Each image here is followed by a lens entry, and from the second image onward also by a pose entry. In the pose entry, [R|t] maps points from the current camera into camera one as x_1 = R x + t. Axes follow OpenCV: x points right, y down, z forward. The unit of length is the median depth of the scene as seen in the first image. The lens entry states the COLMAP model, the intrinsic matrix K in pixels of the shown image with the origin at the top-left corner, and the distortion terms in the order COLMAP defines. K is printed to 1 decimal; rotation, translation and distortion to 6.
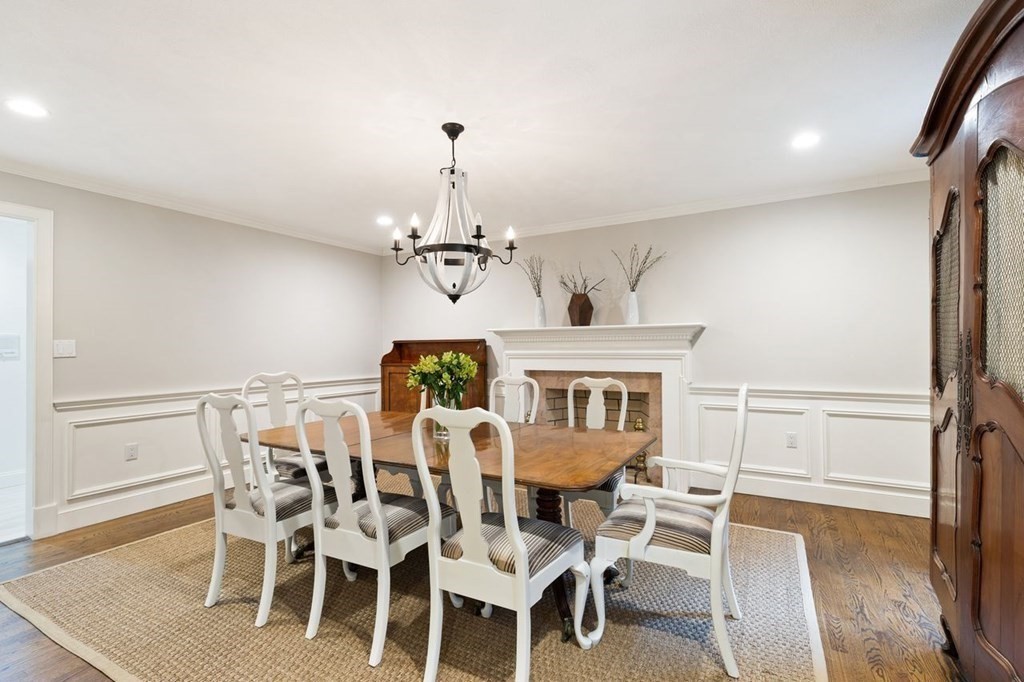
lens RADIAL K [[473.0, 0, 507.3], [0, 473.0, 349.6], [0, 0, 1]] dist [0.002003, -0.000191]
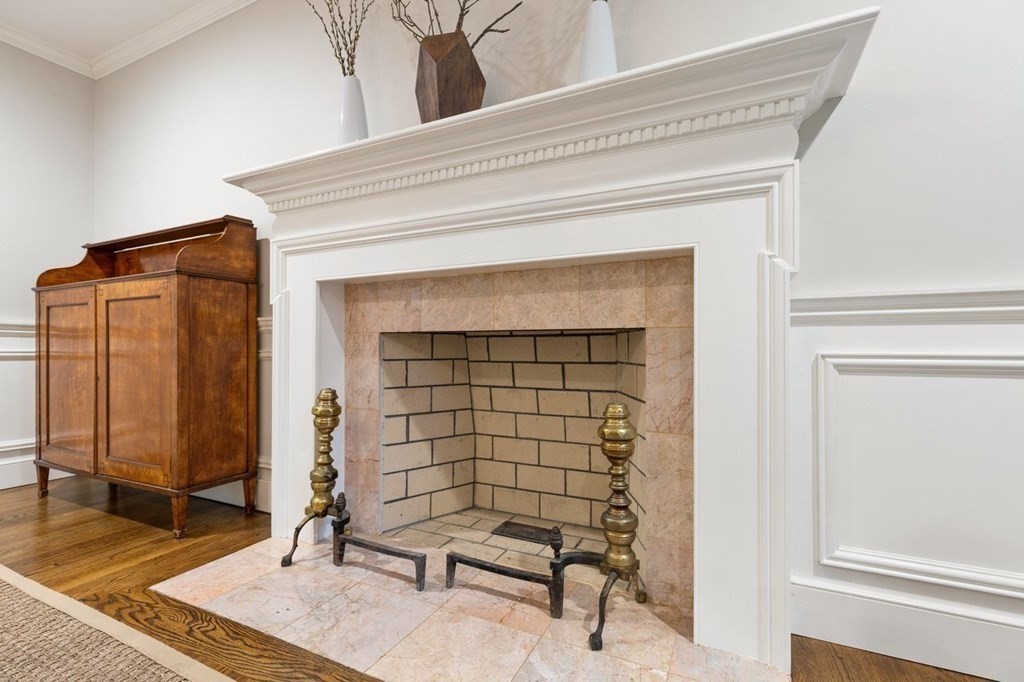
lens RADIAL K [[473.0, 0, 507.3], [0, 473.0, 349.6], [0, 0, 1]] dist [0.002003, -0.000191]
pose [[0.998249, 0.008242, 0.058571, 0.185160], [-0.008451, 0.999959, 0.003321, 0.105983], [-0.058541, -0.003810, 0.998278, 0.680150]]
